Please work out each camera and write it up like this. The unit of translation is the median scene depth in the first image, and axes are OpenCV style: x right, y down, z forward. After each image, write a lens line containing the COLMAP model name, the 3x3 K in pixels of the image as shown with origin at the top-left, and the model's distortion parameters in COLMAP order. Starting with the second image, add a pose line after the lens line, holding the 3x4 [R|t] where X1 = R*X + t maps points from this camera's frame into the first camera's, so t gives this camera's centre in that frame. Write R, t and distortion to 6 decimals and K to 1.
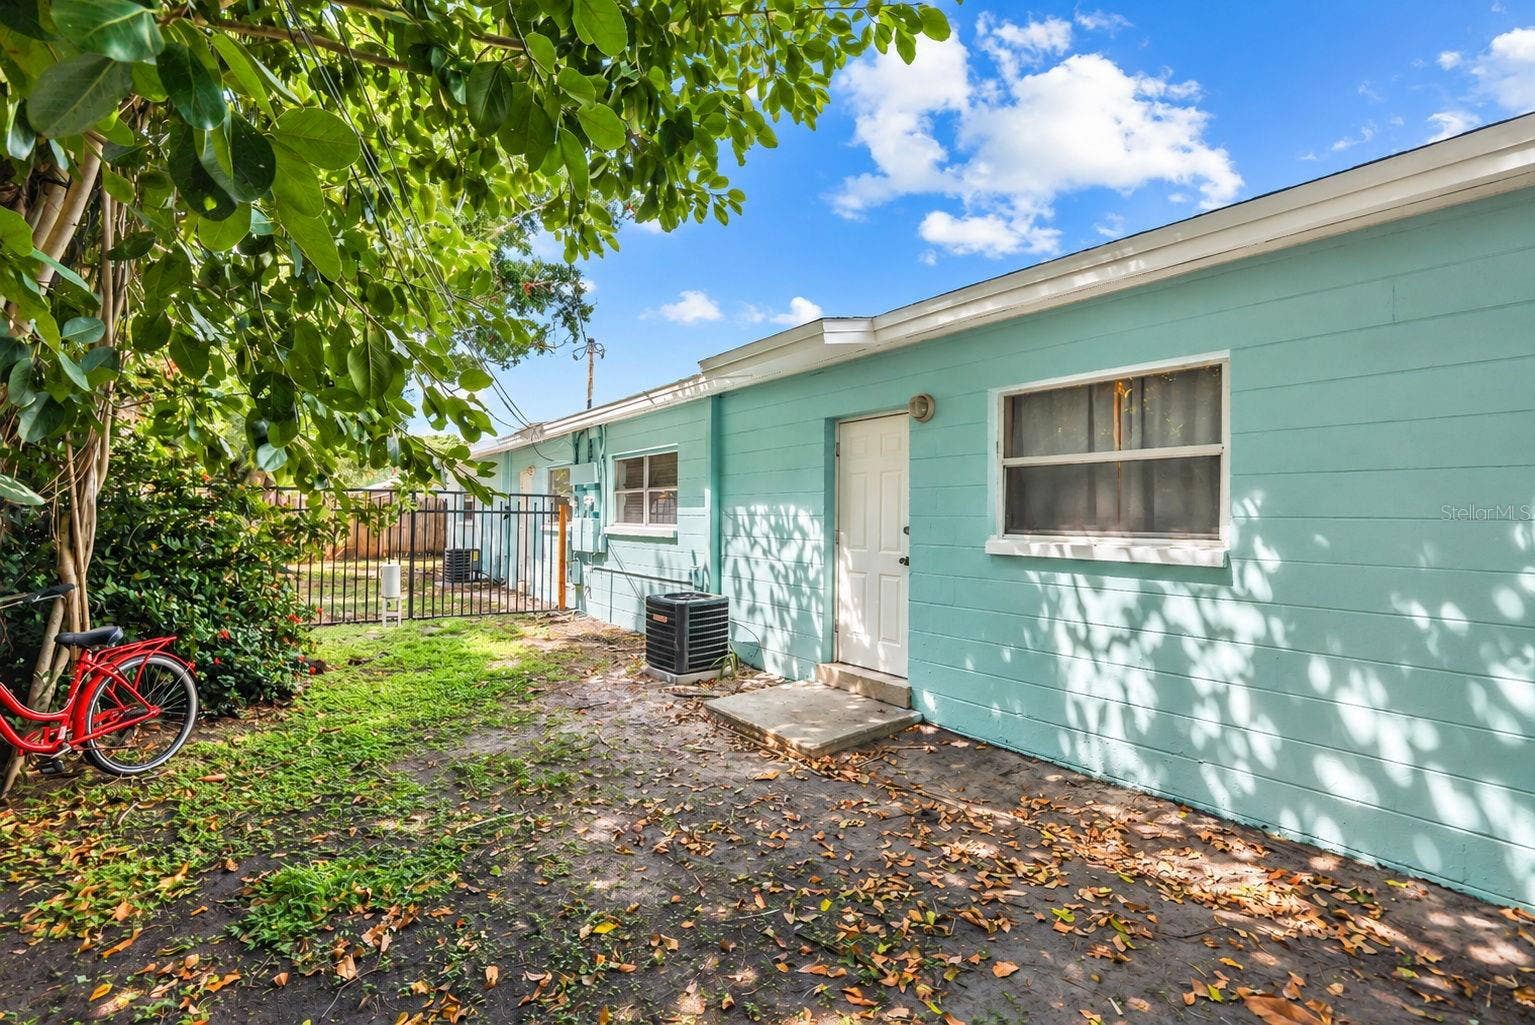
lens RADIAL K [[667.4, 0, 767.5], [0, 667.4, 512.5], [0, 0, 1]] dist [0.000239, 0.000111]
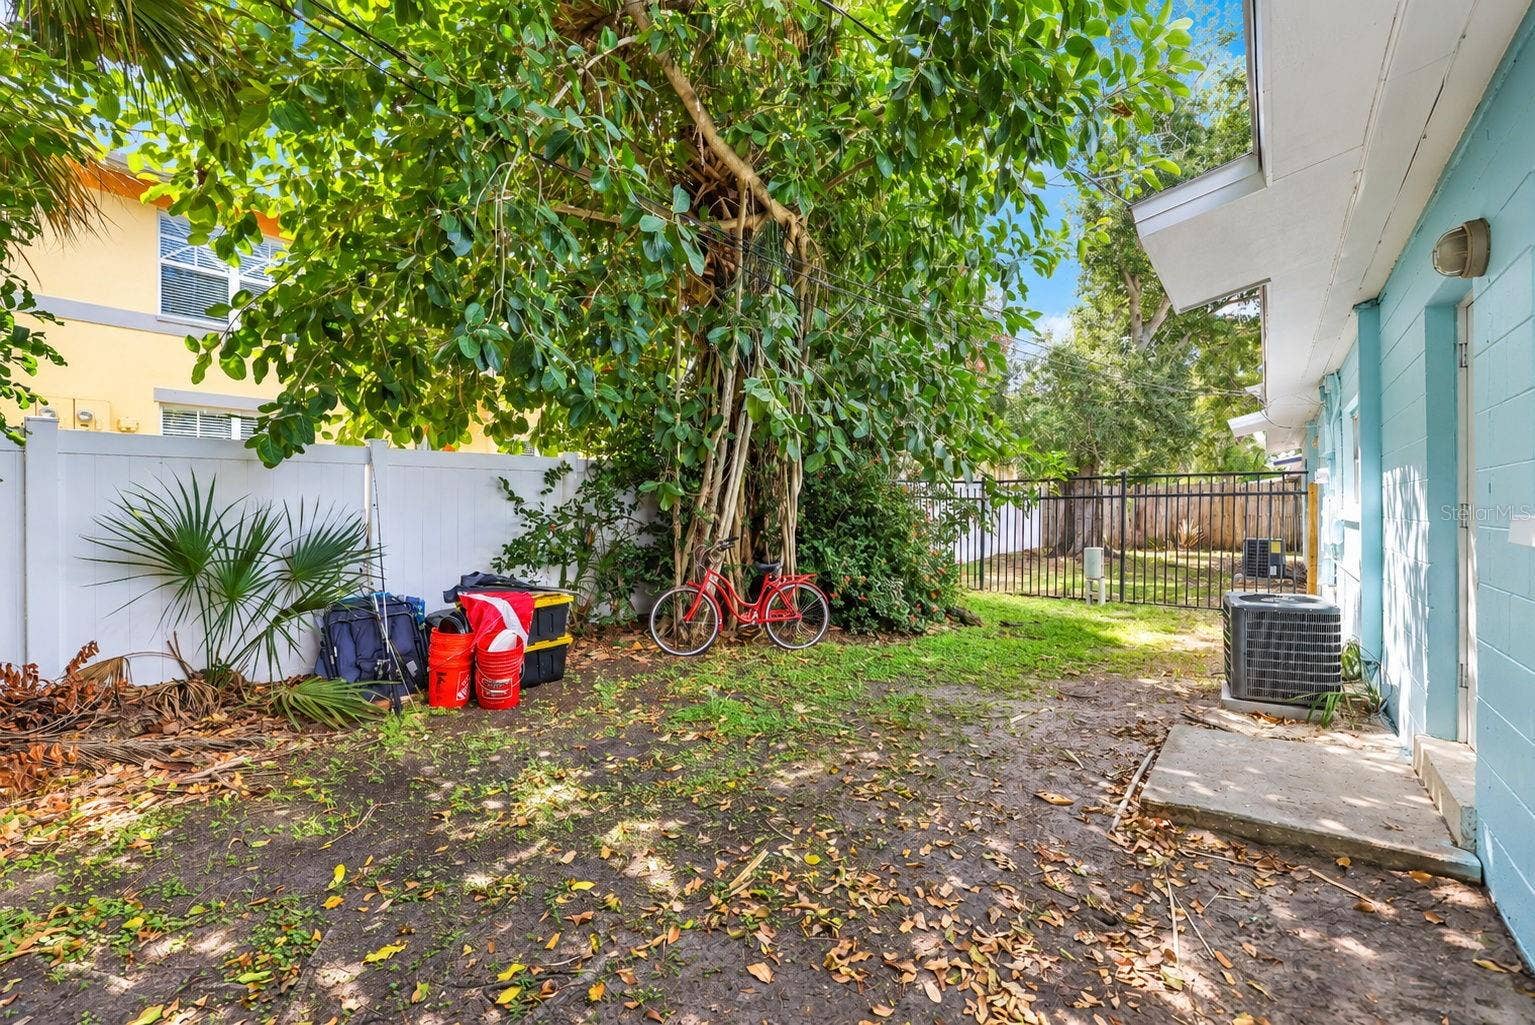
lens RADIAL K [[653.1, 0, 767.5], [0, 653.1, 512.5], [0, 0, 1]] dist [0.001207, 0.000409]
pose [[0.261997, -0.012958, -0.964982, 0.614814], [0.021912, 0.999732, -0.007476, 0.031776], [0.964820, -0.019186, 0.262211, 0.394432]]
